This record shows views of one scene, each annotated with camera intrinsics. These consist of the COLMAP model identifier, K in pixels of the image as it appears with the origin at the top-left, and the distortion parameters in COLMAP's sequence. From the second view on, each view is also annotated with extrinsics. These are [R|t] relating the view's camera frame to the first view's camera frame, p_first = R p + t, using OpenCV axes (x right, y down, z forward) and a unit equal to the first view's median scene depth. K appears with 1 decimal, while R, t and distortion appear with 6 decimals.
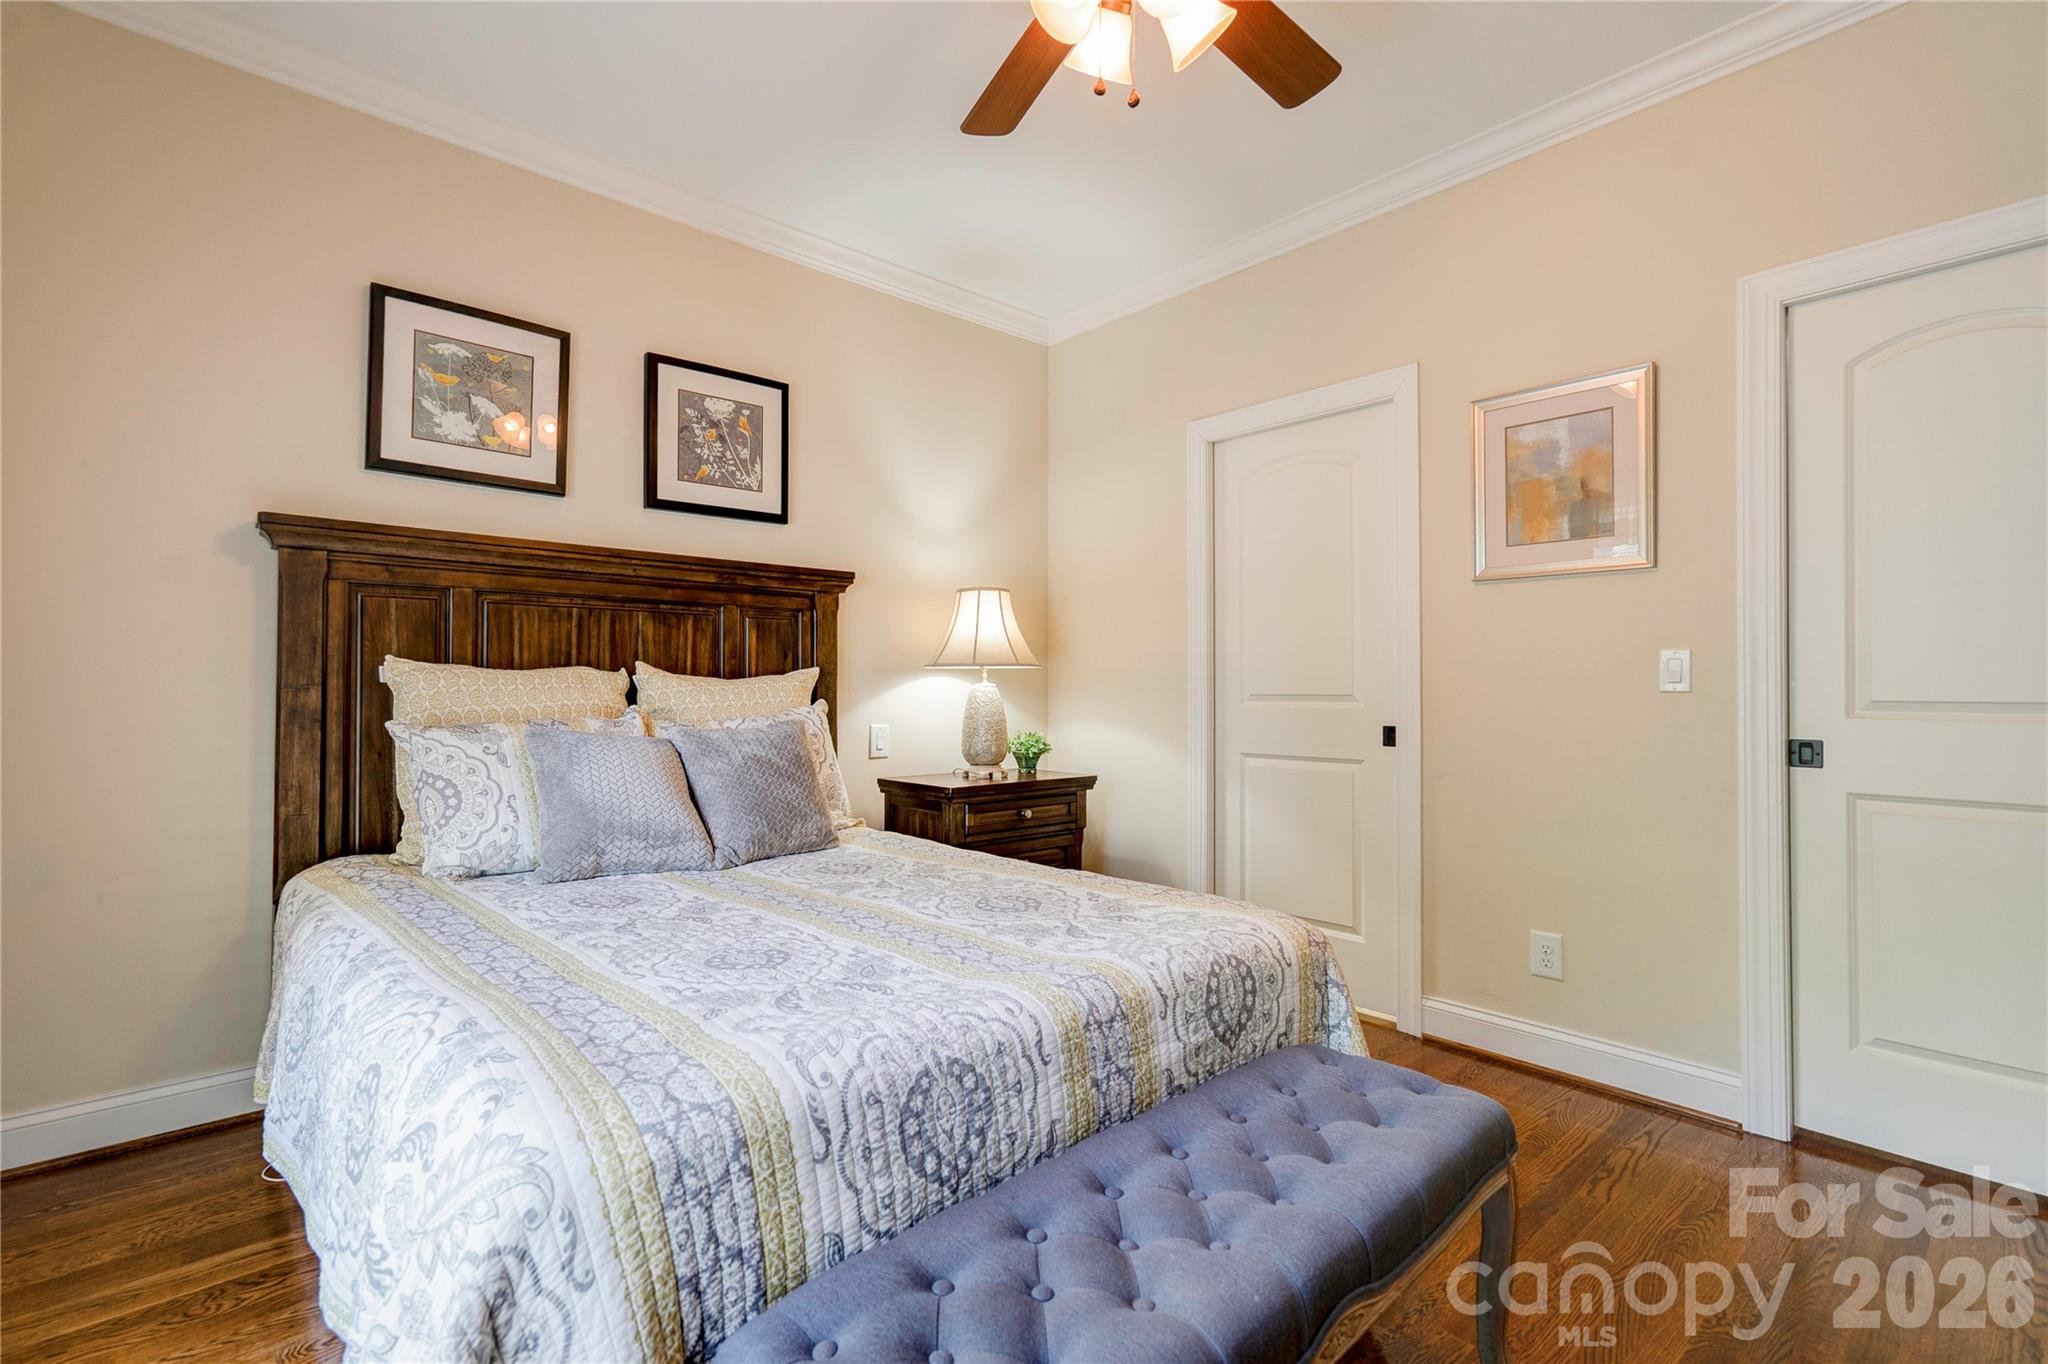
lens RADIAL K [[930.0, 0, 1008.2], [0, 930.0, 678.1], [0, 0, 1]] dist [-0.015942, 0.021731]
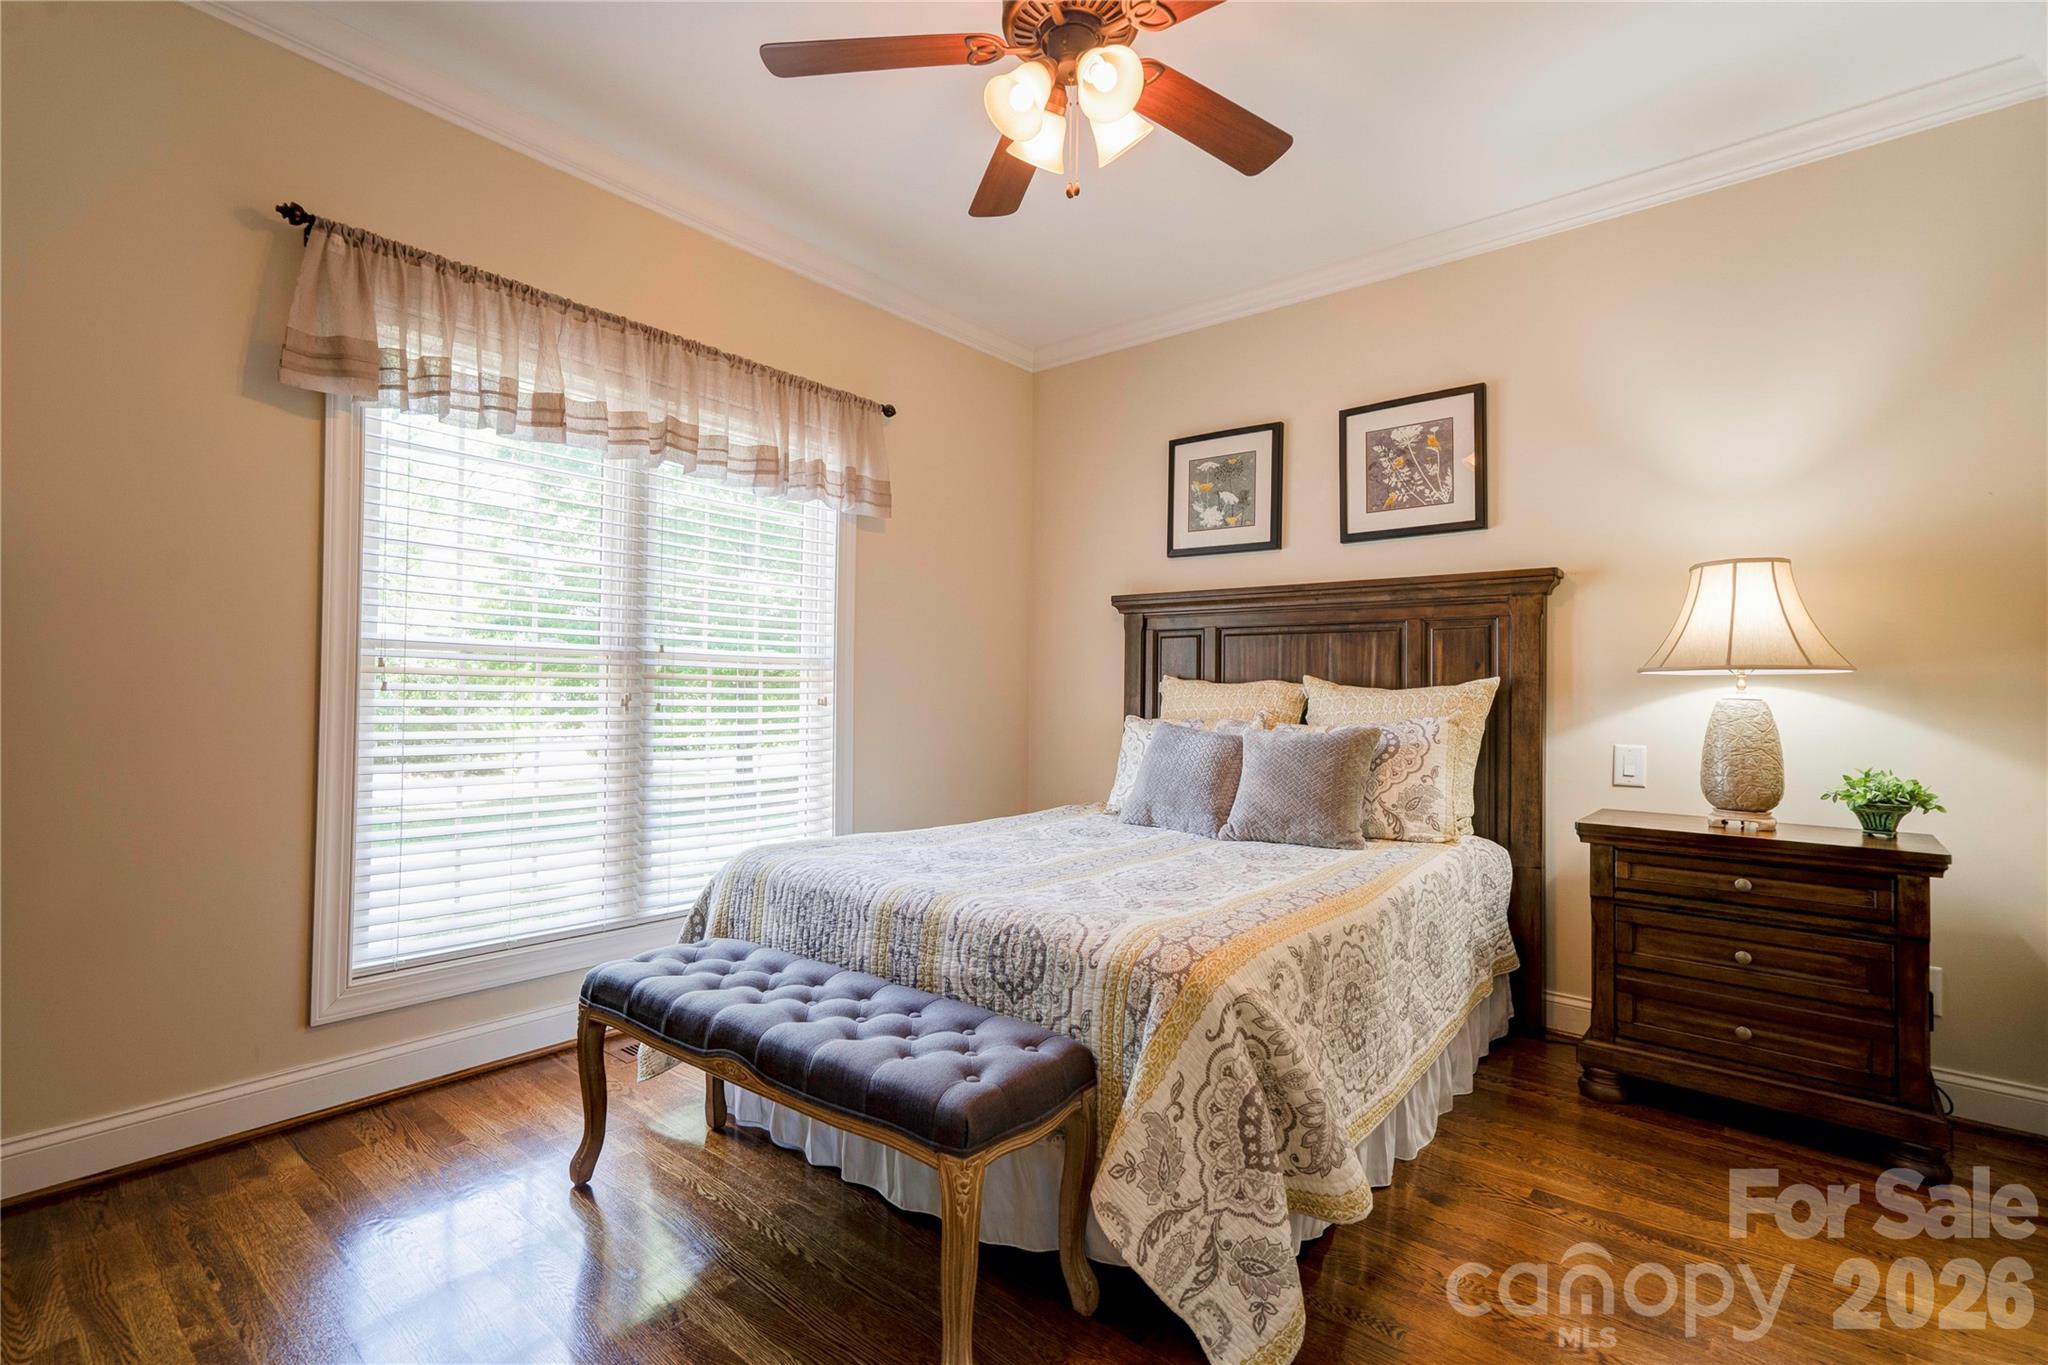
lens RADIAL K [[930.0, 0, 1008.2], [0, 930.0, 678.6], [0, 0, 1]] dist [-0.015942, 0.021731]
pose [[0.157181, -0.017312, -0.987418, 0.786027], [-0.000013, 0.999846, -0.017532, 0.007799], [0.987570, 0.002768, 0.157157, 0.455148]]
